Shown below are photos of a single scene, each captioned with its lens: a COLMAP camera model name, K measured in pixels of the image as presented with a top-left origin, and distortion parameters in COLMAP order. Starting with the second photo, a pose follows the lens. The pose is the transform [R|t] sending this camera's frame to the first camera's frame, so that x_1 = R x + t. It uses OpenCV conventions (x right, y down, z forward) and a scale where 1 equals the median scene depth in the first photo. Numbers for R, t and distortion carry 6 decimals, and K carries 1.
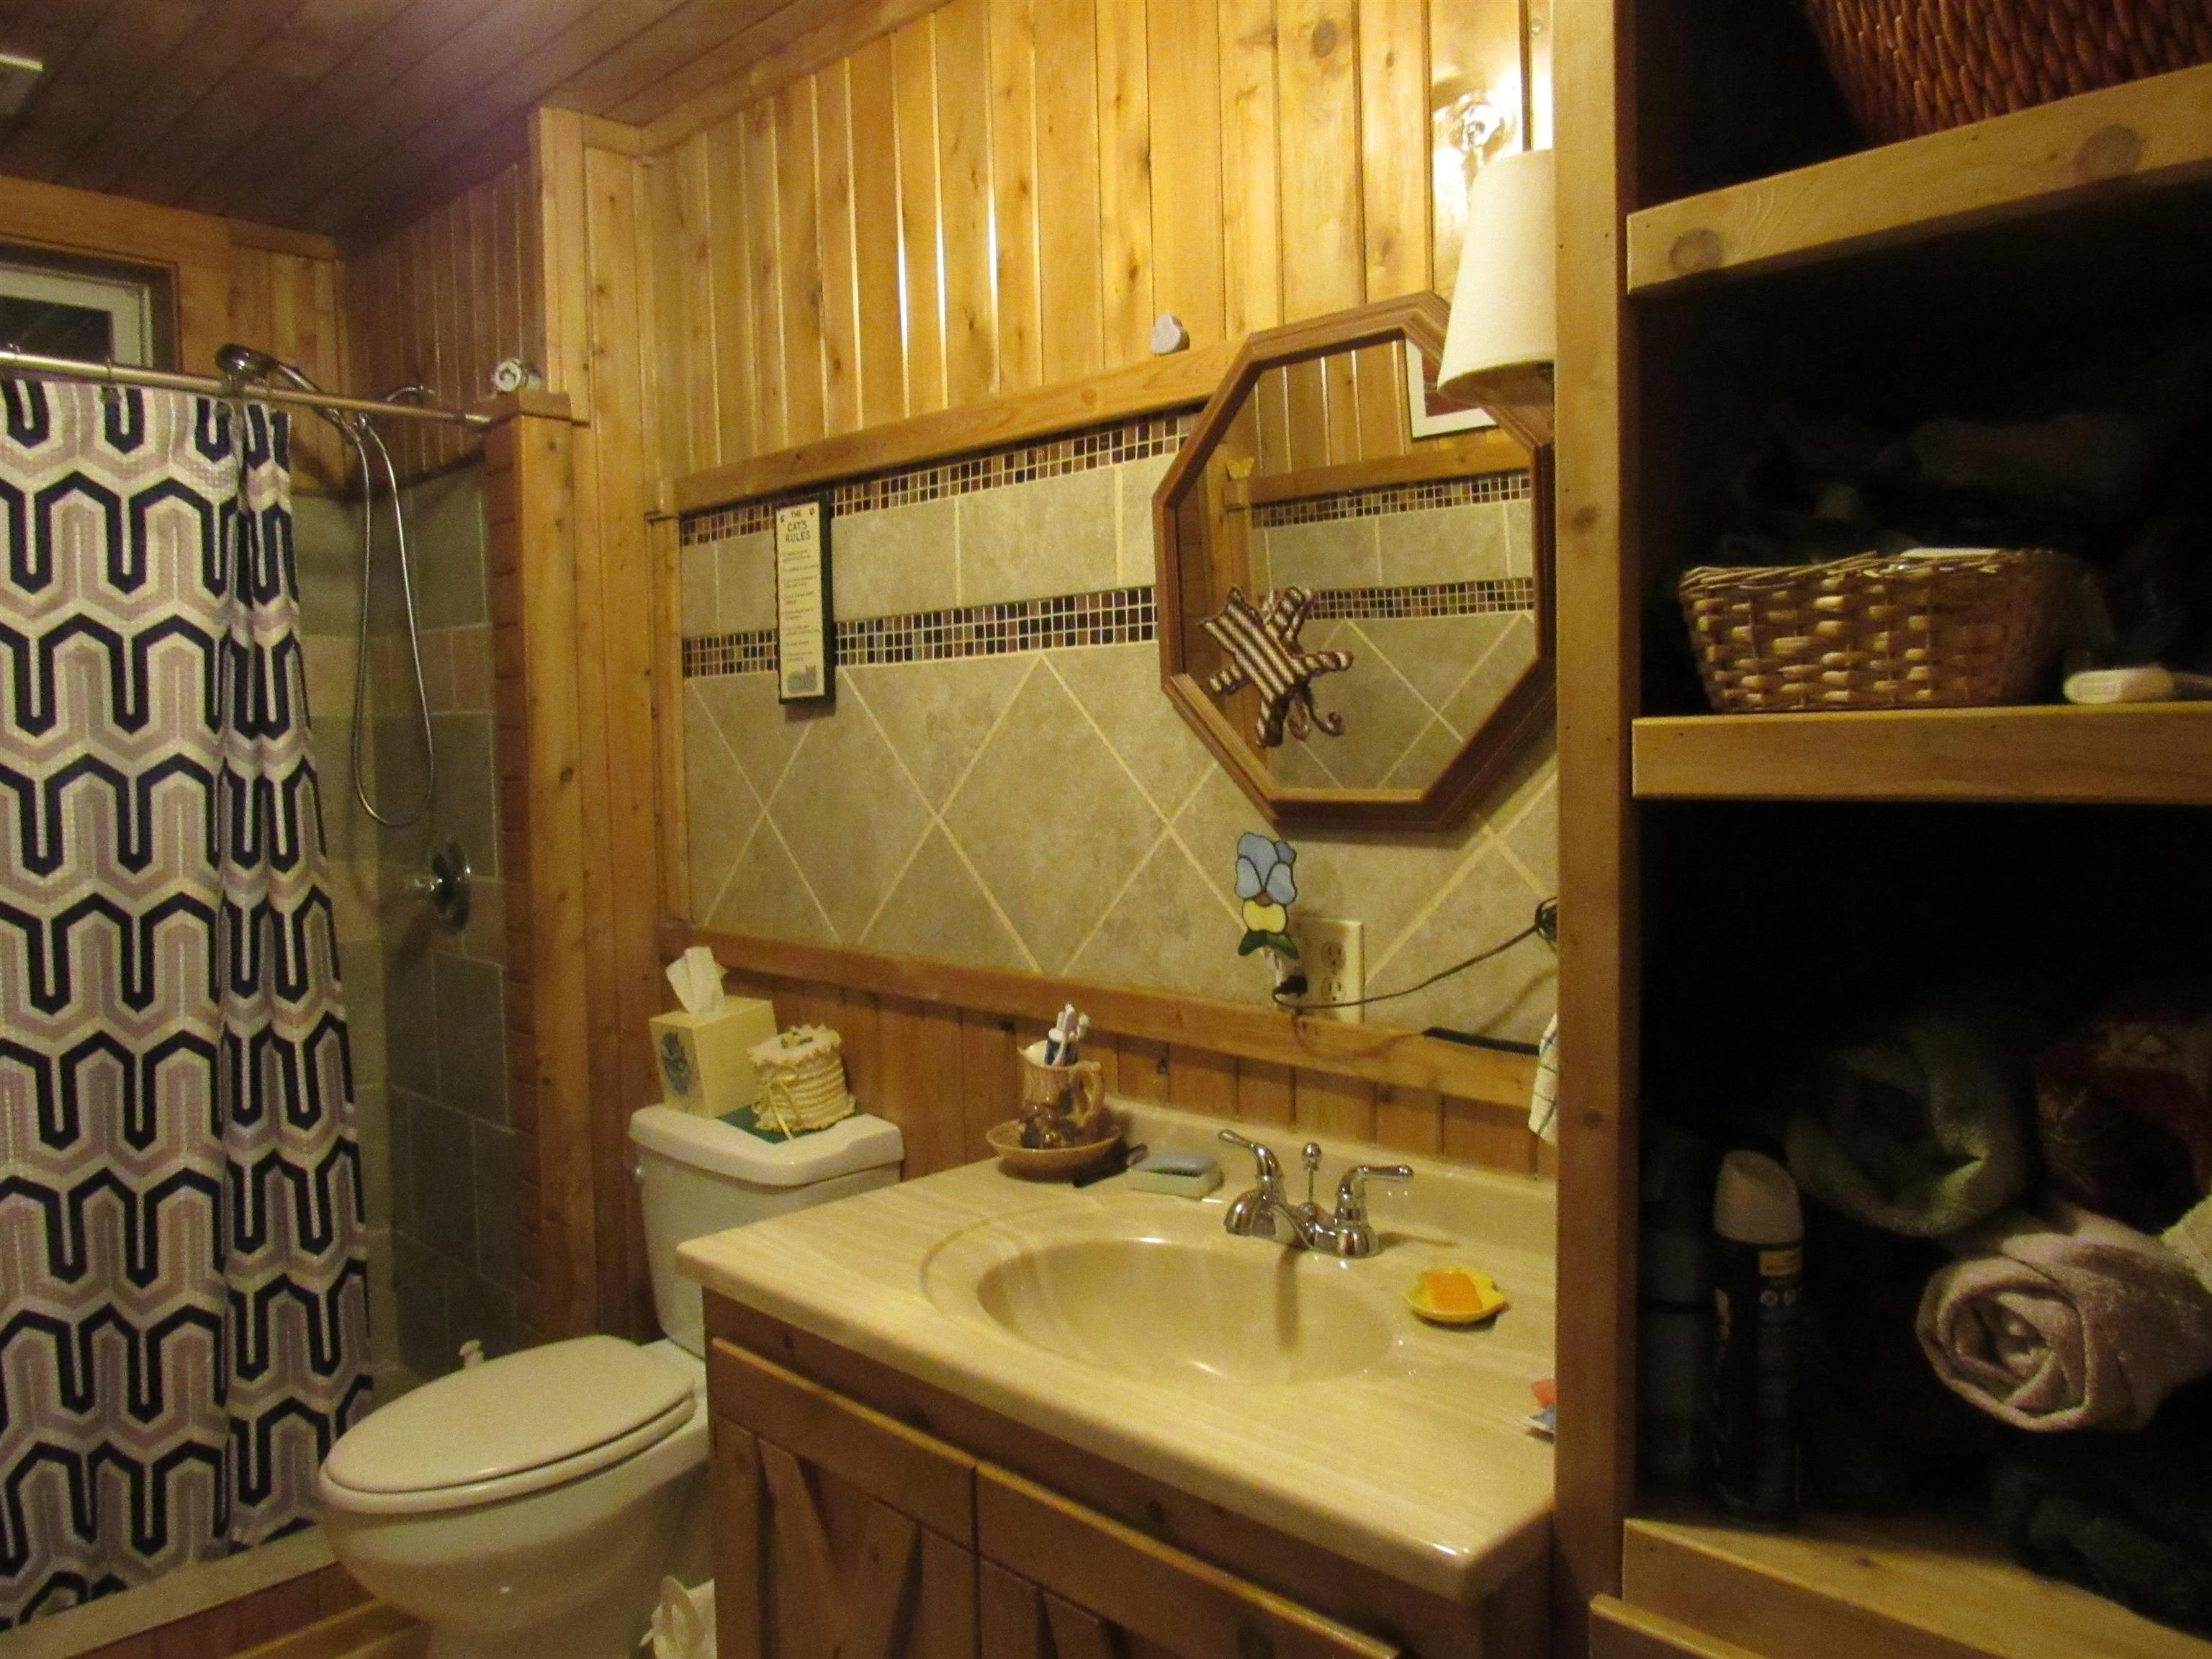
lens RADIAL K [[1575.5, 0, 1097.2], [0, 1575.5, 821.4], [0, 0, 1]] dist [-0.026306, 0.000628]
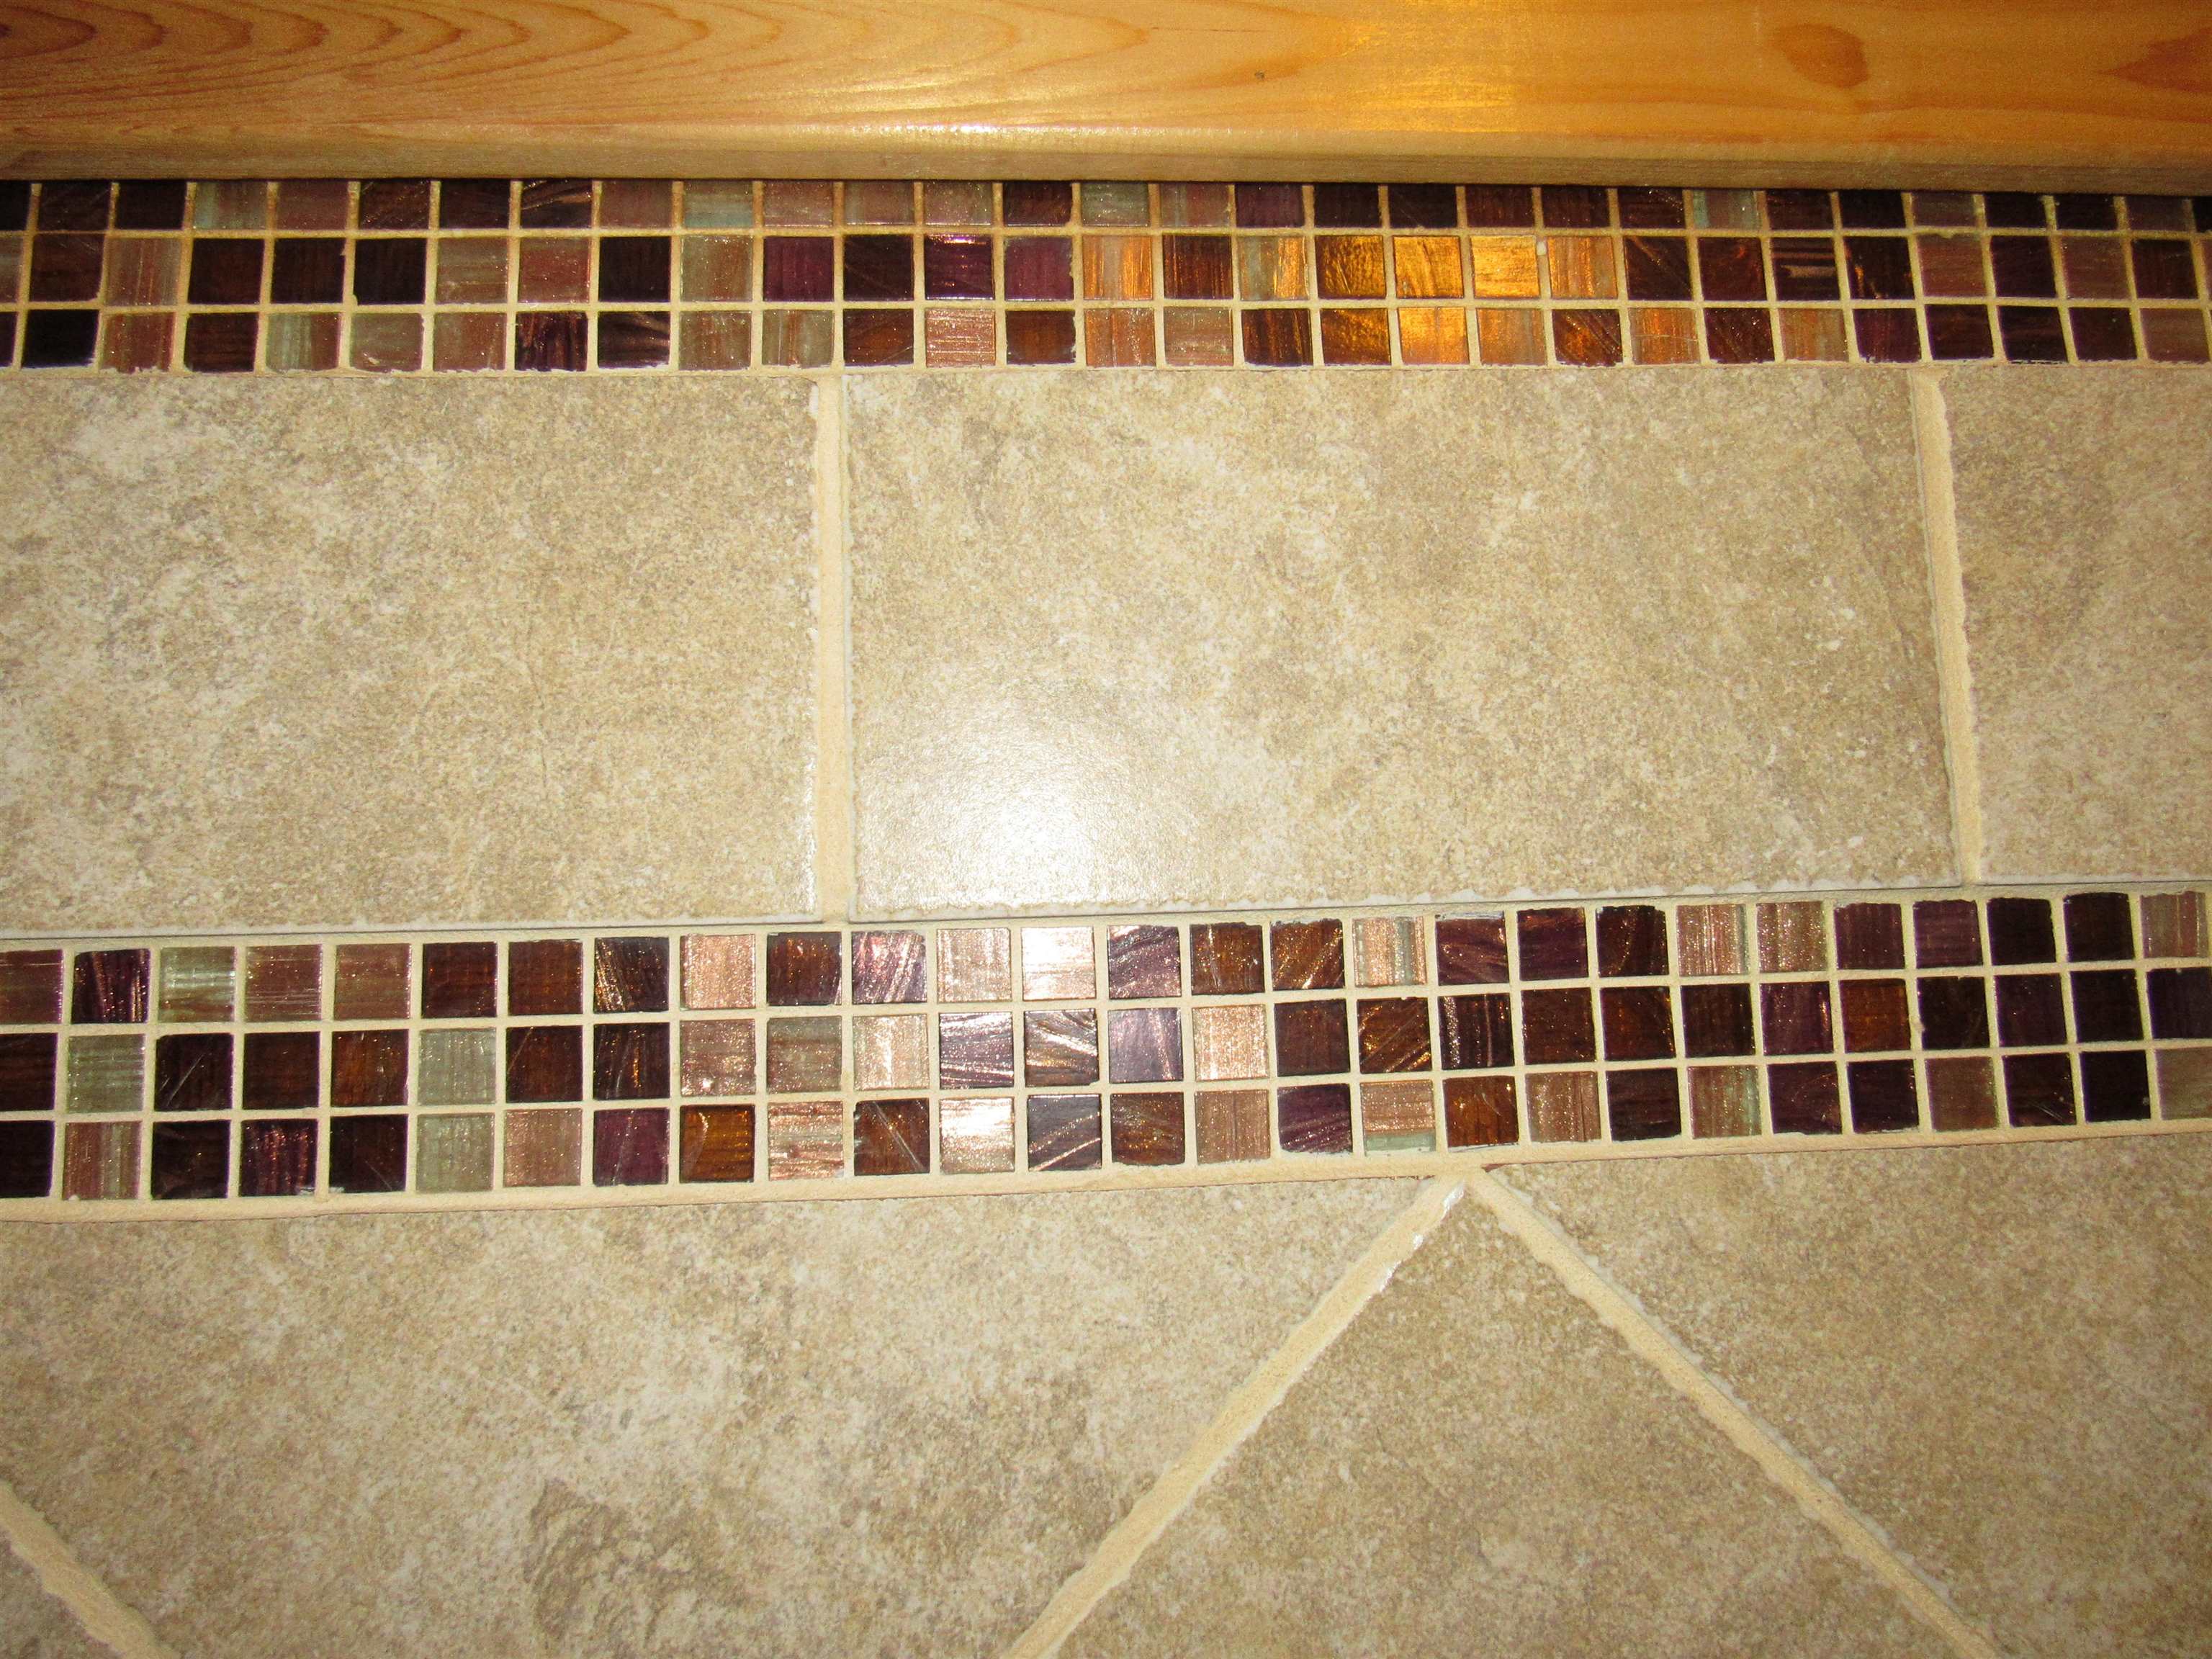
lens RADIAL K [[1575.5, 0, 1097.2], [0, 1575.5, 821.4], [0, 0, 1]] dist [-0.026306, 0.000628]
pose [[0.659579, 0.086175, 0.746679, -0.217106], [0.056930, 0.984825, -0.163949, -0.117492], [-0.749476, 0.150646, 0.644664, 0.873491]]
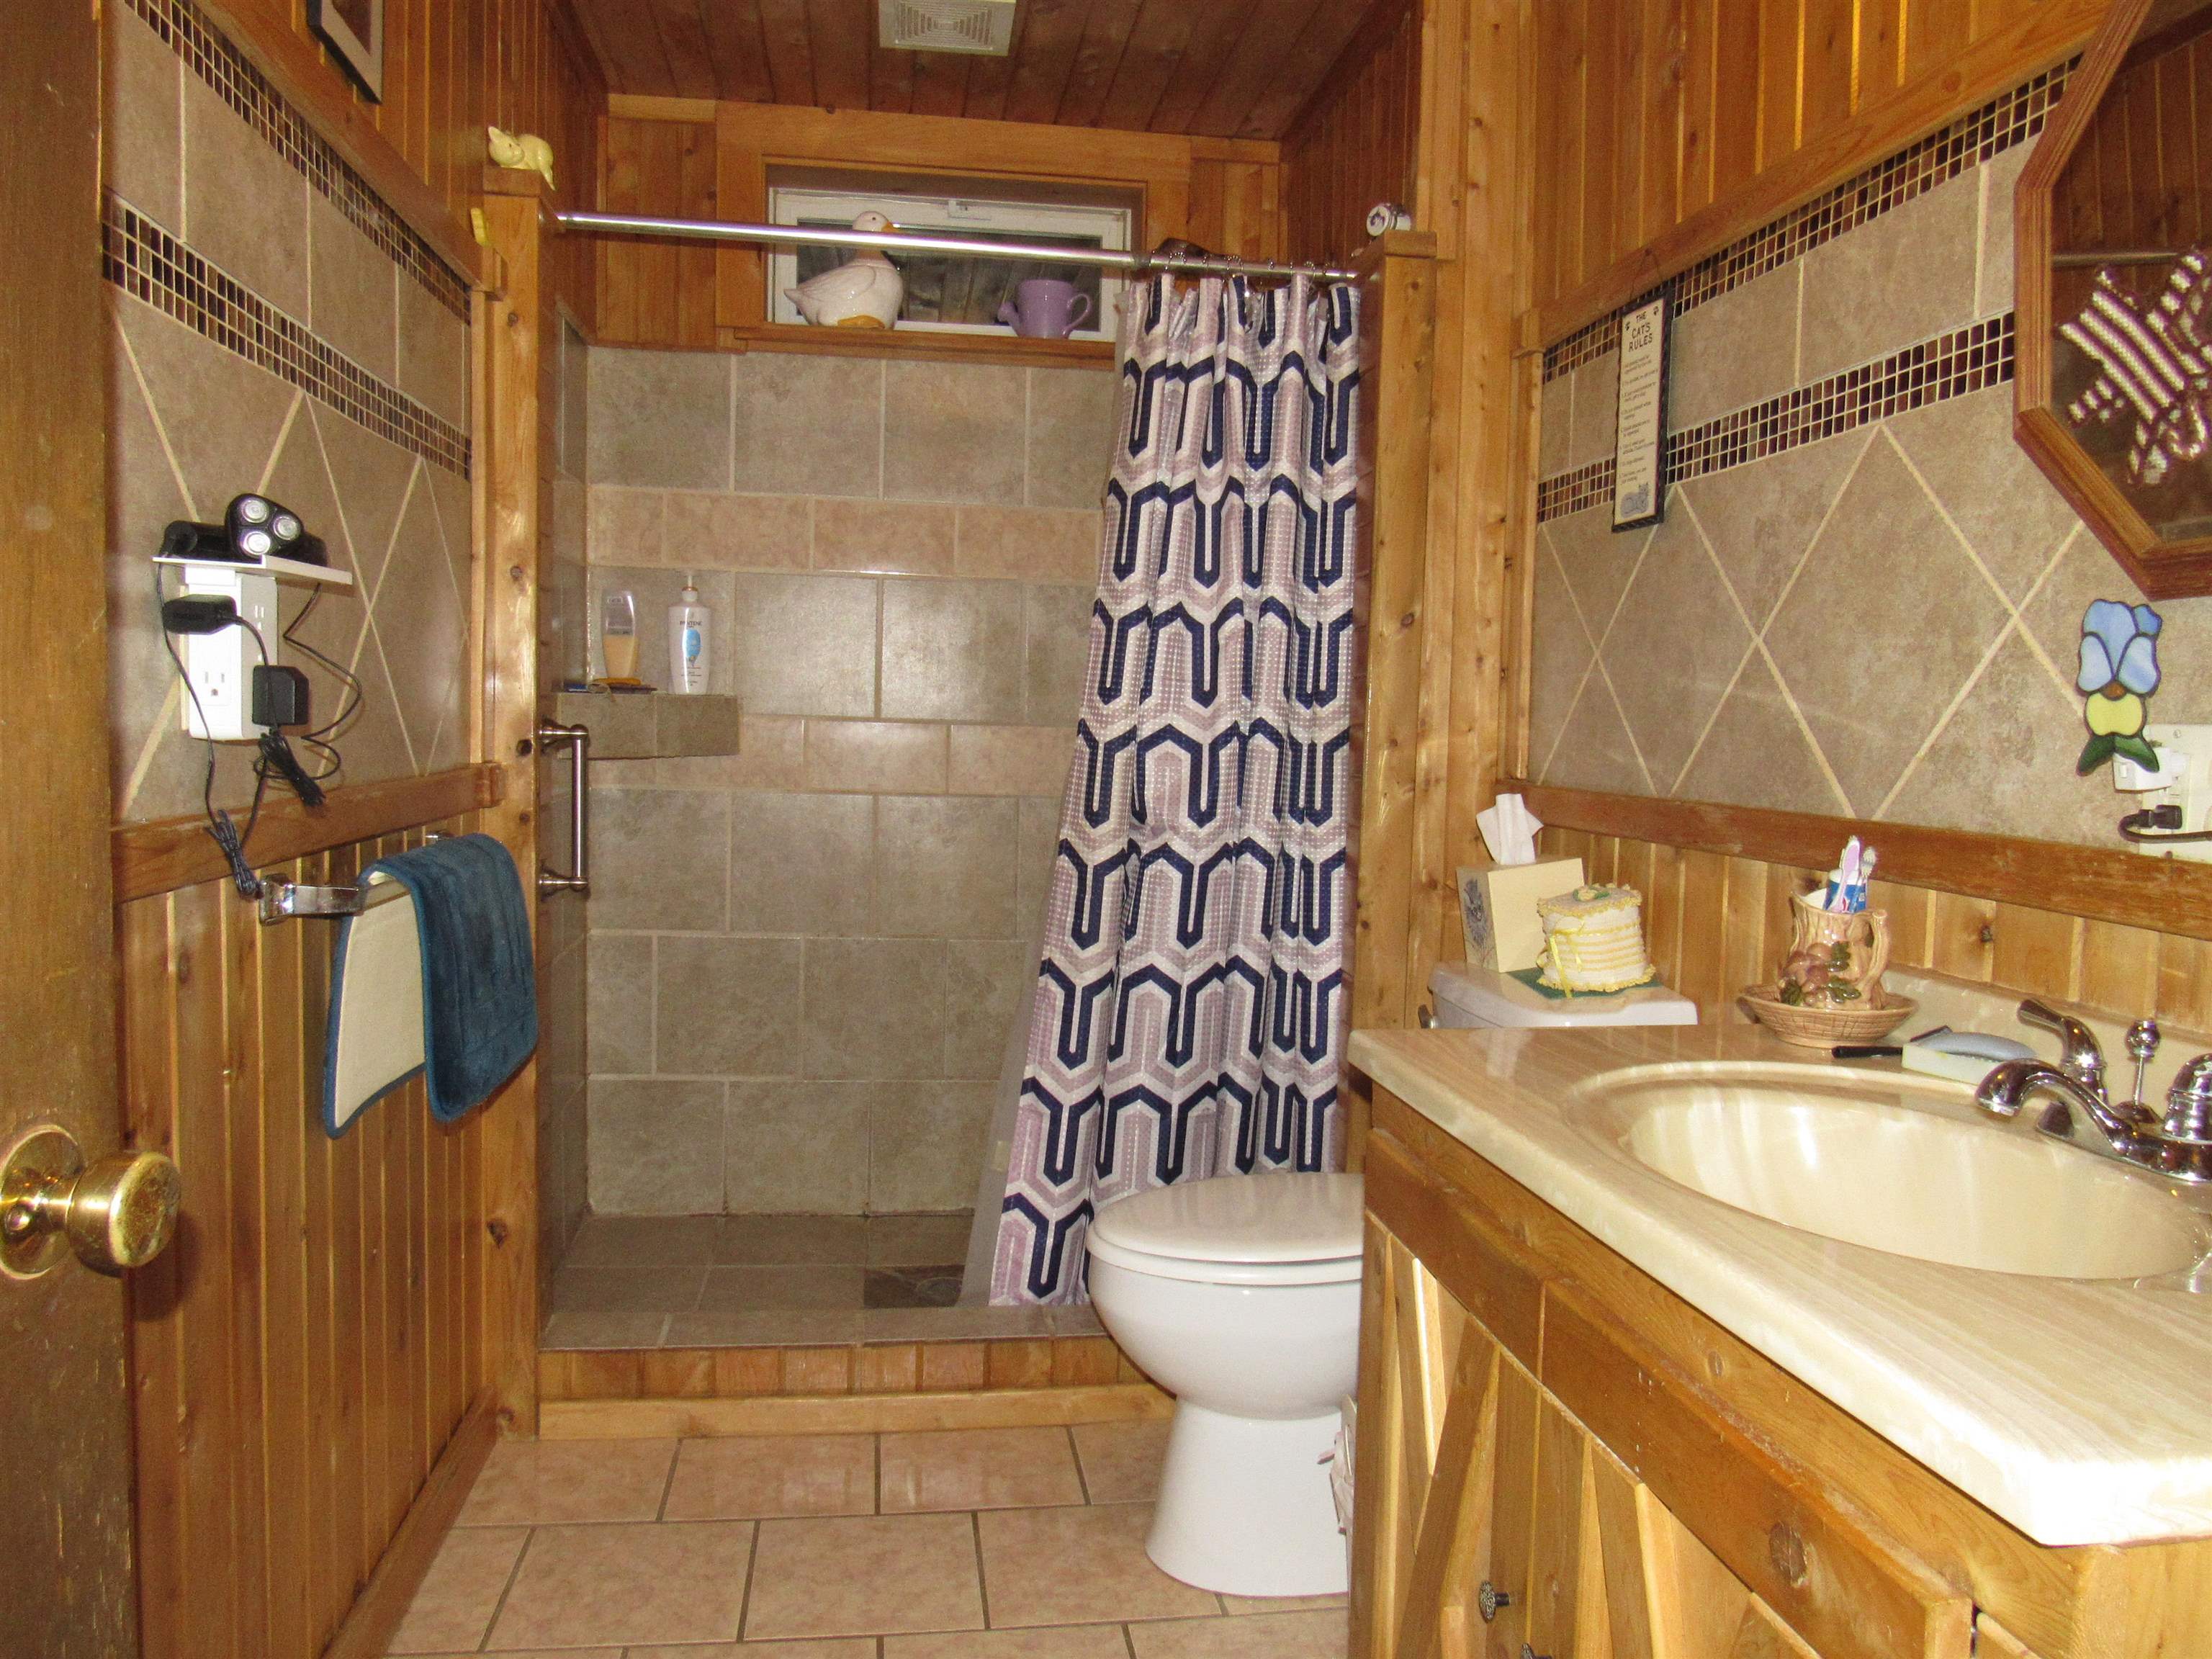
lens RADIAL K [[1575.5, 0, 1097.2], [0, 1575.5, 821.4], [0, 0, 1]] dist [-0.026306, 0.000628]
pose [[0.796571, 0.076137, -0.599732, 0.137977], [-0.072315, 0.996915, 0.030510, 0.100662], [0.600205, 0.019066, 0.799619, 0.111207]]
